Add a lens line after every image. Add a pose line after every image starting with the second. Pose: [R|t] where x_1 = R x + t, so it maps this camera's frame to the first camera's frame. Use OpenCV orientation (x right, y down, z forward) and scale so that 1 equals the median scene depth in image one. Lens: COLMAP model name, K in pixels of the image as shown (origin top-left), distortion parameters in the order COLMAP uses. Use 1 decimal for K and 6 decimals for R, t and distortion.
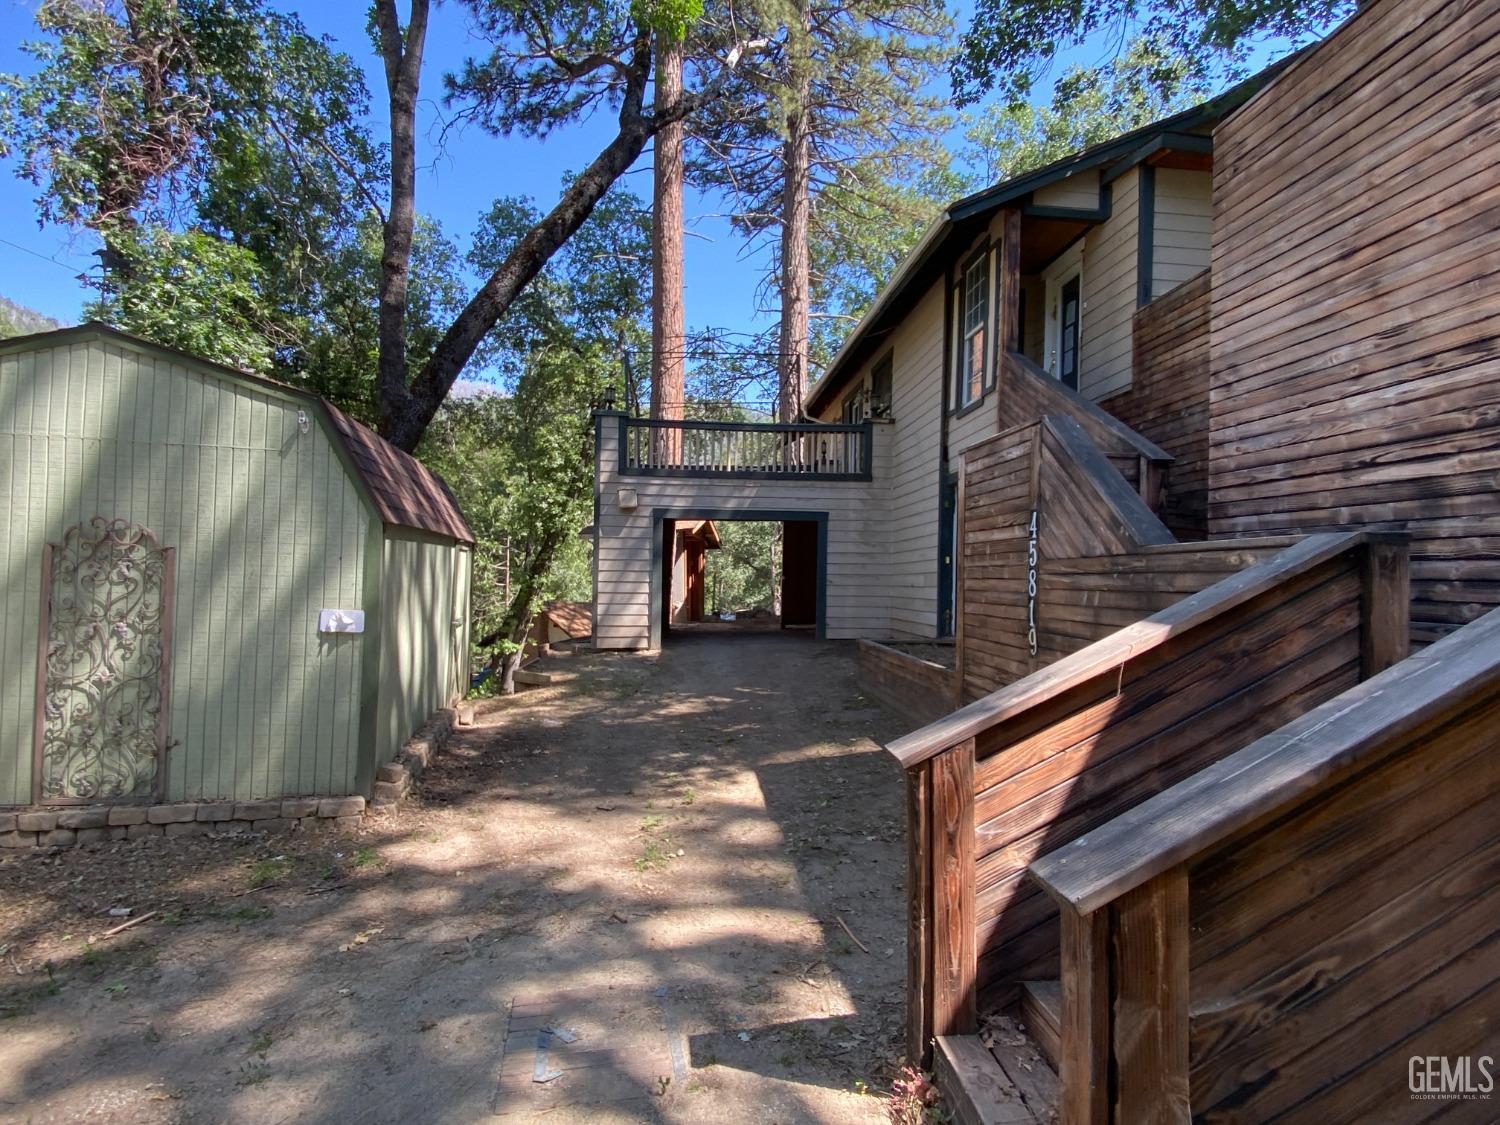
lens RADIAL K [[799.0, 0, 746.7], [0, 799.0, 566.5], [0, 0, 1]] dist [0.016314, -0.021054]
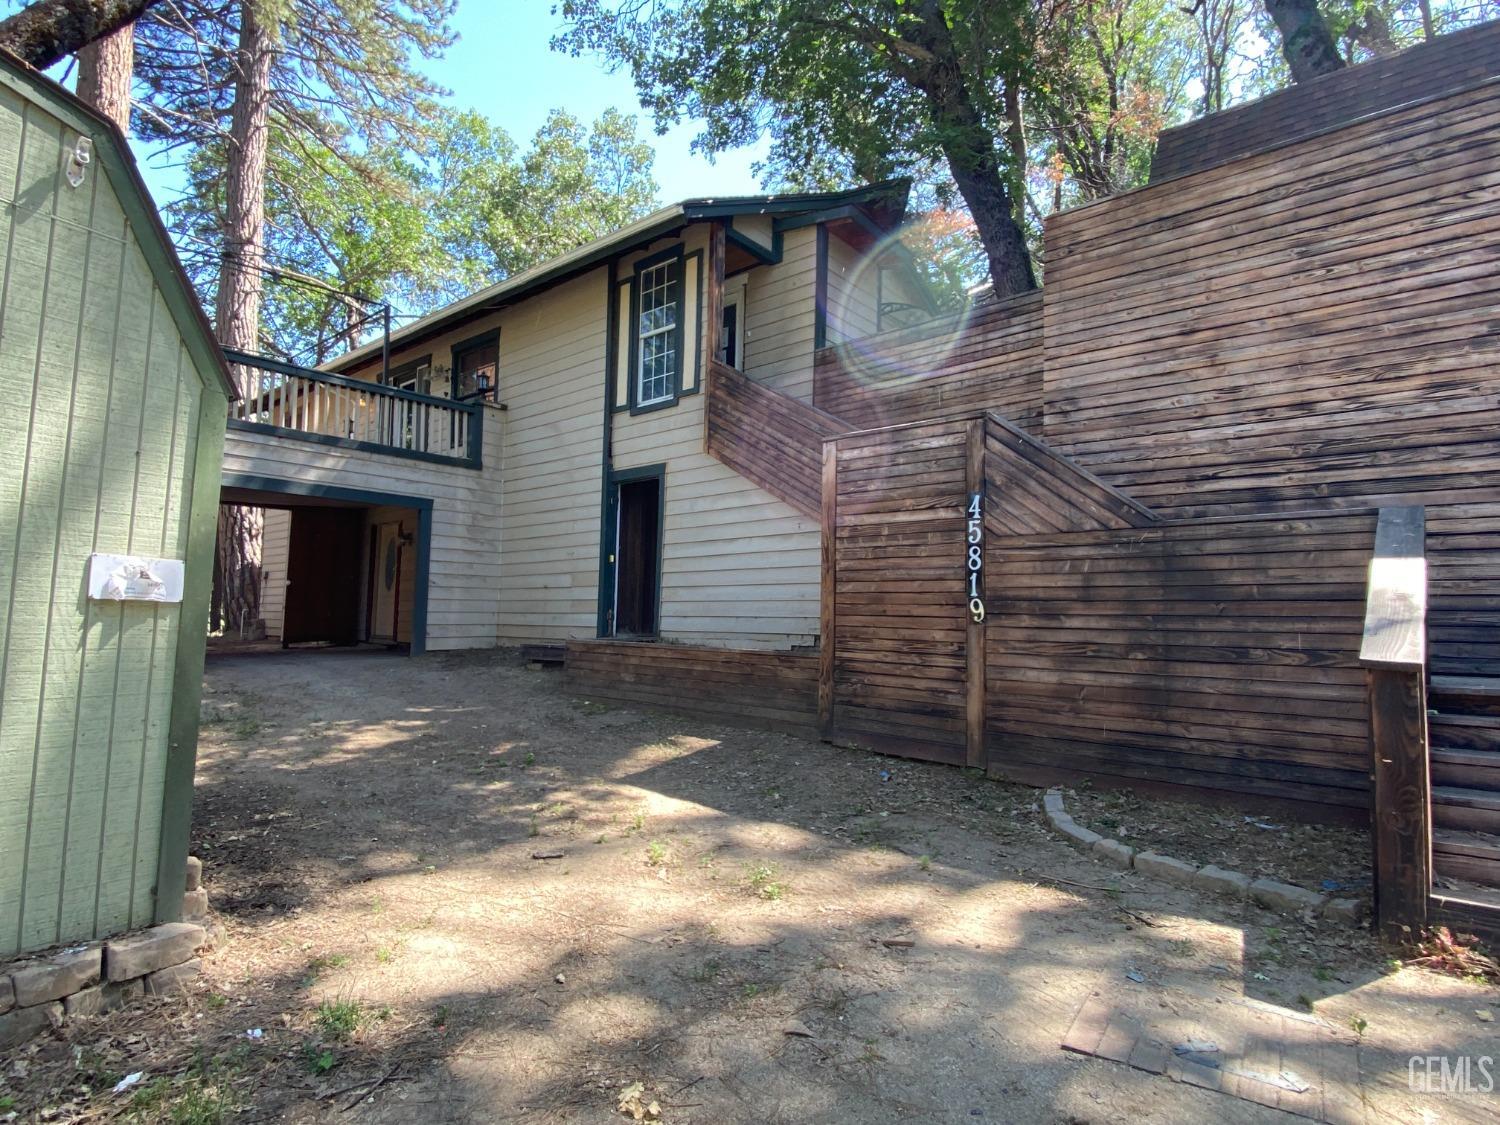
lens RADIAL K [[799.0, 0, 746.7], [0, 799.0, 566.5], [0, 0, 1]] dist [0.016314, -0.021054]
pose [[0.717201, 0.040601, 0.695682, -0.715672], [-0.016202, 0.999003, -0.041599, 0.092789], [-0.696678, 0.018563, 0.717144, 0.463890]]
